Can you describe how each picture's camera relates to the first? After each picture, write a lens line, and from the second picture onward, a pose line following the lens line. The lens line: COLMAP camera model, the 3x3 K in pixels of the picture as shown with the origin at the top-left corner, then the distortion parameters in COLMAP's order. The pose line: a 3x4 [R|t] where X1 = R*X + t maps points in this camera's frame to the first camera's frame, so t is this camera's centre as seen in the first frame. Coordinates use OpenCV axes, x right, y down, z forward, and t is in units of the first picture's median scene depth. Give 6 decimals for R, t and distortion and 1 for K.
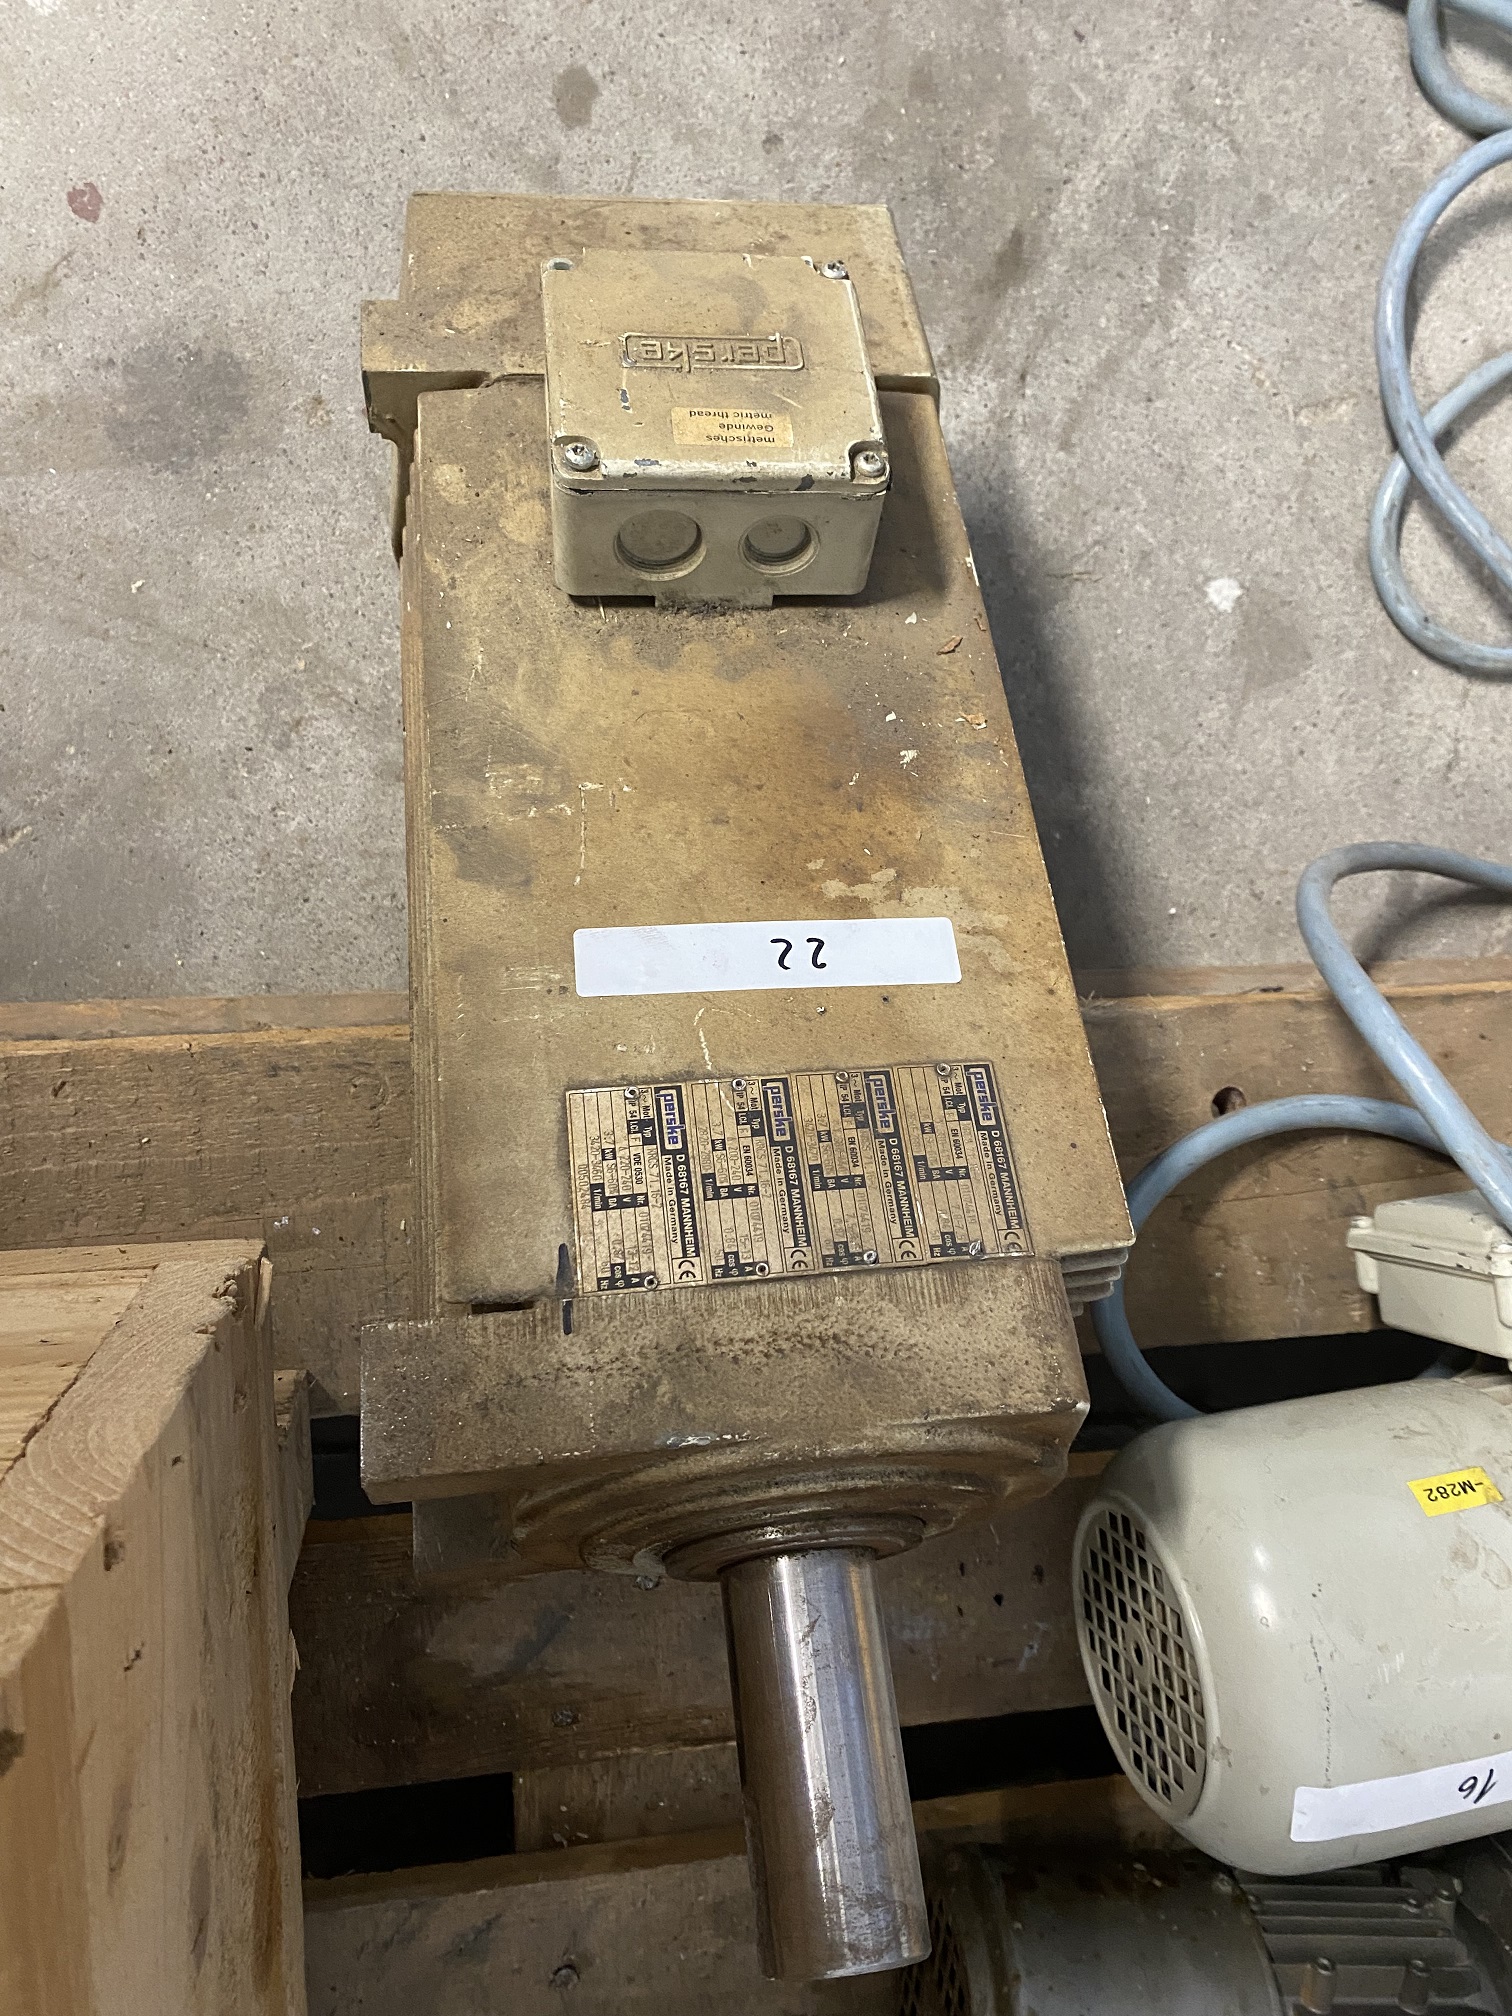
lens RADIAL K [[1531.3, 0, 756.3], [0, 1531.3, 1027.5], [0, 0, 1]] dist [0.058923, -0.066407]
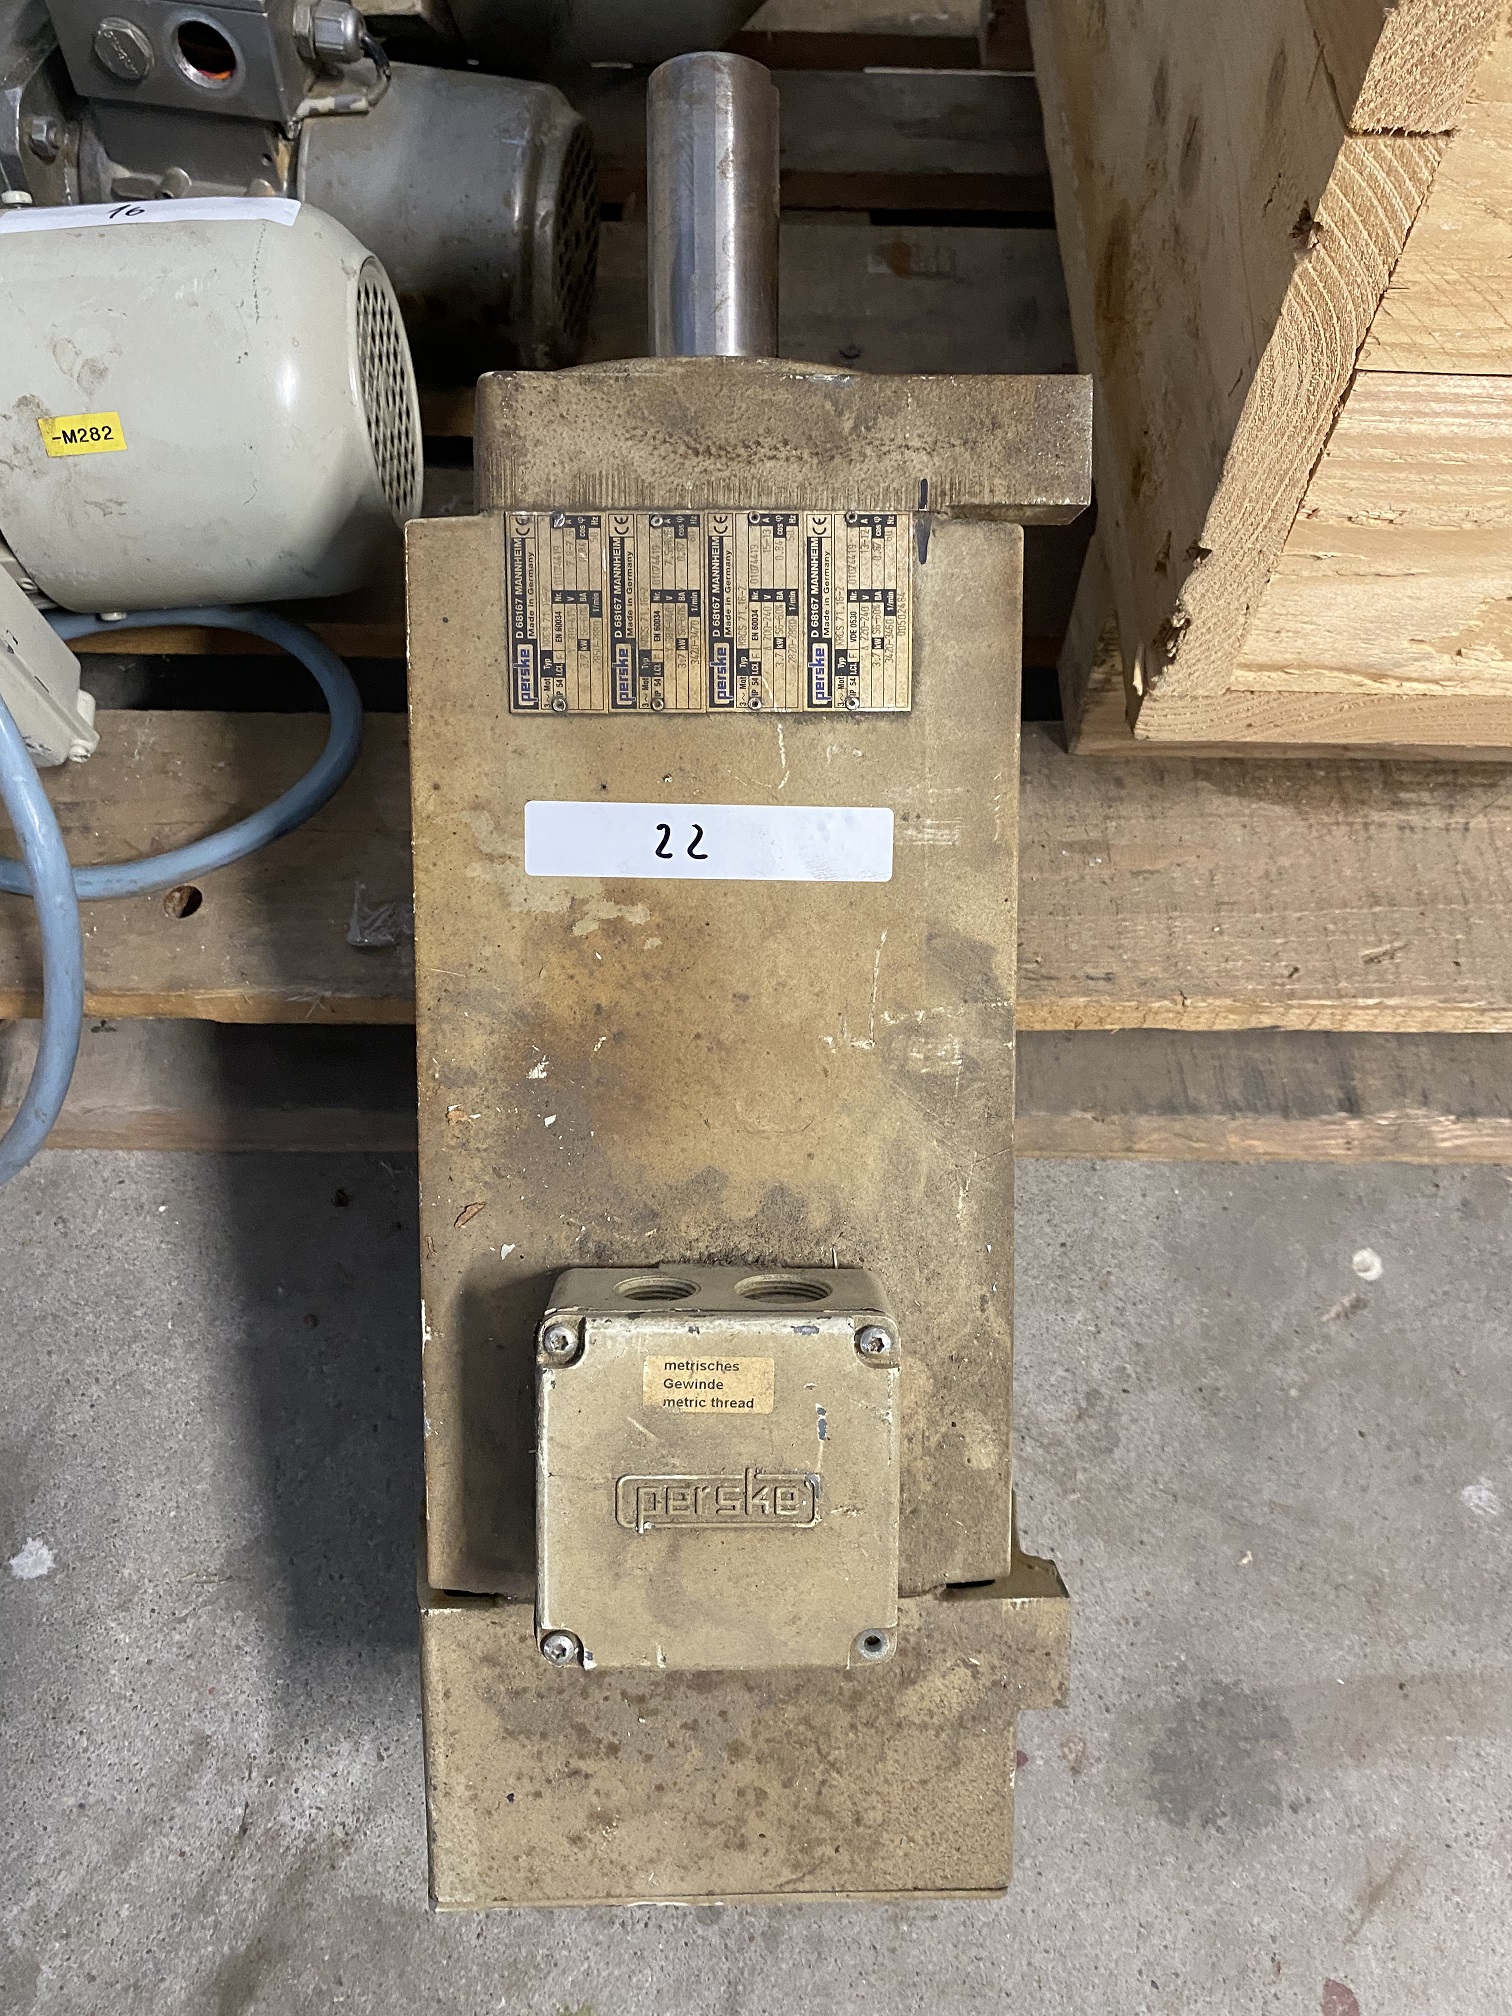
lens RADIAL K [[1531.3, 0, 770.8], [0, 1531.3, 1054.8], [0, 0, 1]] dist [0.058923, -0.066407]
pose [[-0.982215, -0.102505, -0.157308, 0.121500], [0.034960, -0.923016, 0.383169, -0.601446], [-0.184474, 0.370855, 0.910185, 0.094341]]
